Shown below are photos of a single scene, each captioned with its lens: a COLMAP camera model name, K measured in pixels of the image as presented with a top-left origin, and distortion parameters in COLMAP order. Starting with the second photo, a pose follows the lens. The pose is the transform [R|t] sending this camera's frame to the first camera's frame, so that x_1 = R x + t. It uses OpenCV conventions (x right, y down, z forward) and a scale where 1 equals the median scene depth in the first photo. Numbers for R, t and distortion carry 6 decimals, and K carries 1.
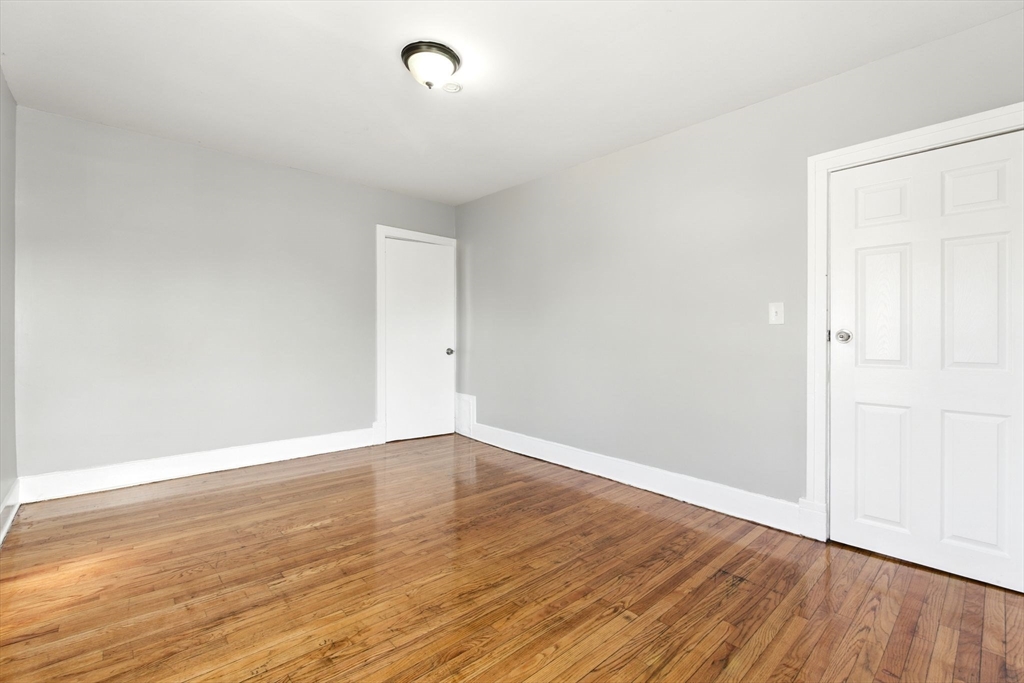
lens RADIAL K [[454.6, 0, 512.9], [0, 454.6, 341.9], [0, 0, 1]] dist [-0.008163, 0.001023]
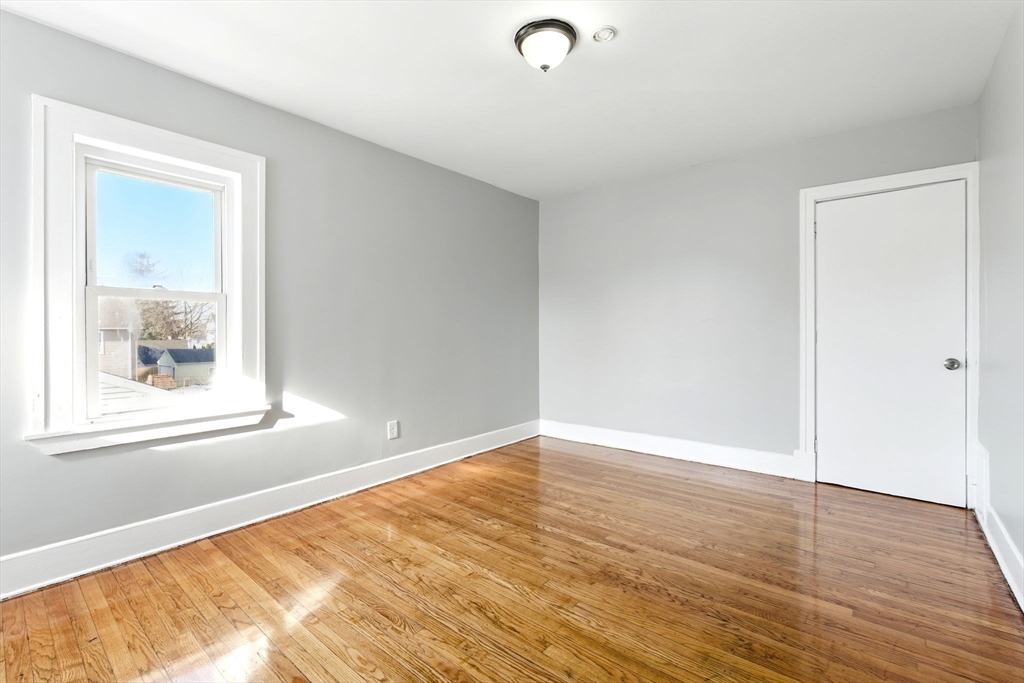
lens RADIAL K [[454.6, 0, 512.9], [0, 454.6, 341.9], [0, 0, 1]] dist [-0.008163, 0.001023]
pose [[0.143020, 0.012716, -0.989638, 0.630230], [-0.013411, 0.999851, 0.010909, -0.010138], [0.989629, 0.011712, 0.143169, 0.690910]]
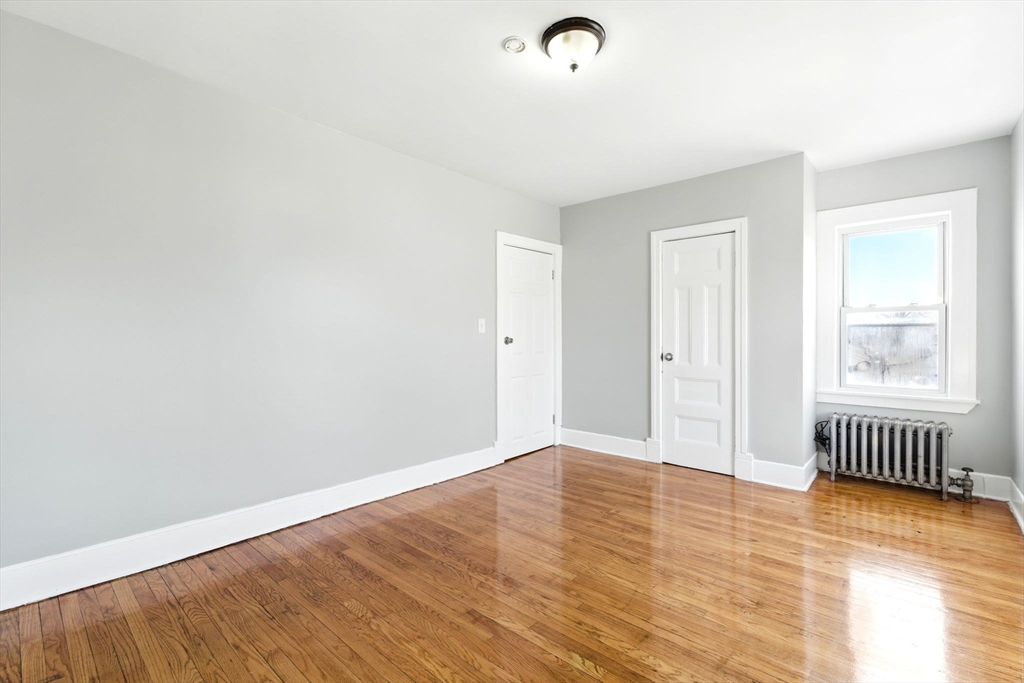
lens RADIAL K [[454.6, 0, 512.9], [0, 454.6, 341.9], [0, 0, 1]] dist [-0.008163, 0.001023]
pose [[-0.103724, -0.014116, 0.994506, -0.923094], [0.019832, 0.999671, 0.016258, -0.032304], [-0.994408, 0.021409, -0.103410, 1.051363]]
